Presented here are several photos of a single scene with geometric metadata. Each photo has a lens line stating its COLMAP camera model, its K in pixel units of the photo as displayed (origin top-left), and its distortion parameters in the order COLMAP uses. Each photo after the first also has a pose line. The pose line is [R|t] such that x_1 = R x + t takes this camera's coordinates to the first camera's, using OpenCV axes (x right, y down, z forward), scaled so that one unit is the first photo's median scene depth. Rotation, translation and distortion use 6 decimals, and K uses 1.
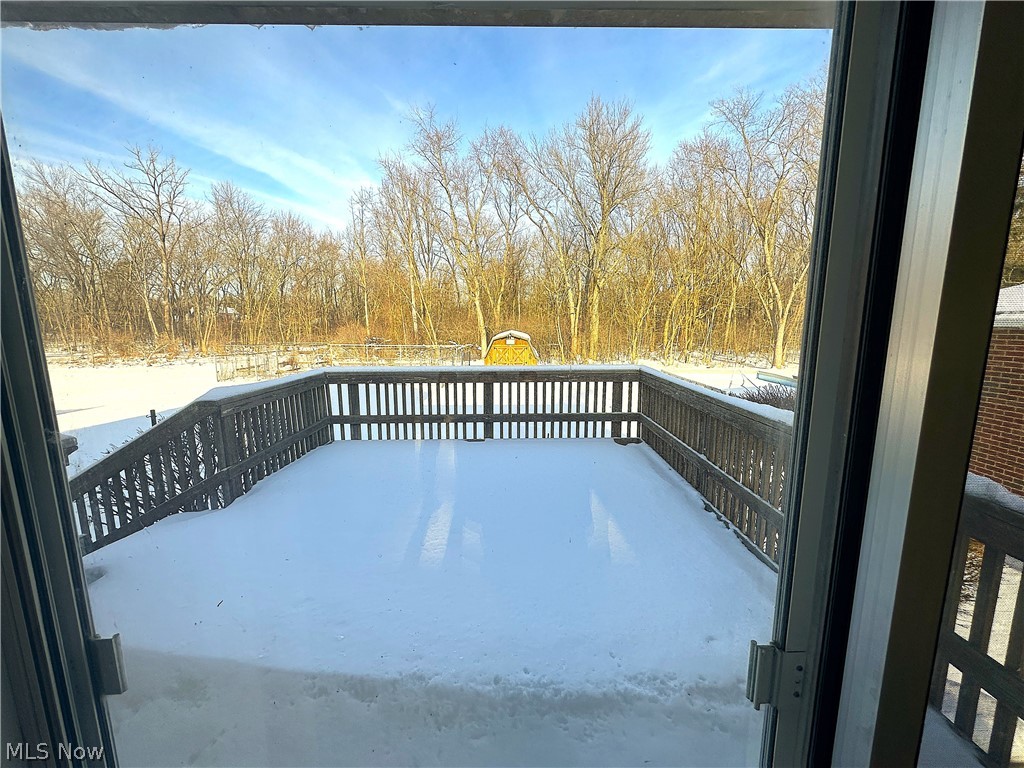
lens RADIAL K [[411.0, 0, 509.4], [0, 411.0, 387.2], [0, 0, 1]] dist [0.001013, 0.000020]
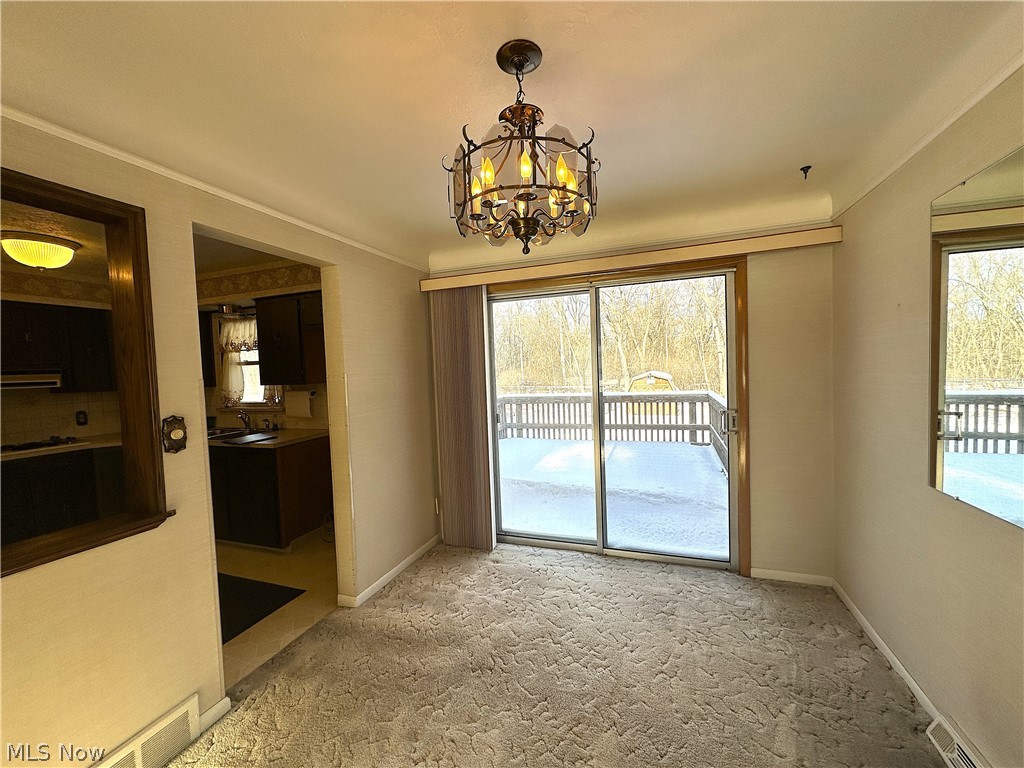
lens RADIAL K [[411.0, 0, 512.3], [0, 411.0, 384.4], [0, 0, 1]] dist [0.001013, 0.000020]
pose [[0.938299, -0.015760, -0.345465, 0.167616], [-0.022450, 0.994078, -0.106325, 0.090153], [0.345095, 0.107520, 0.932389, -0.561775]]
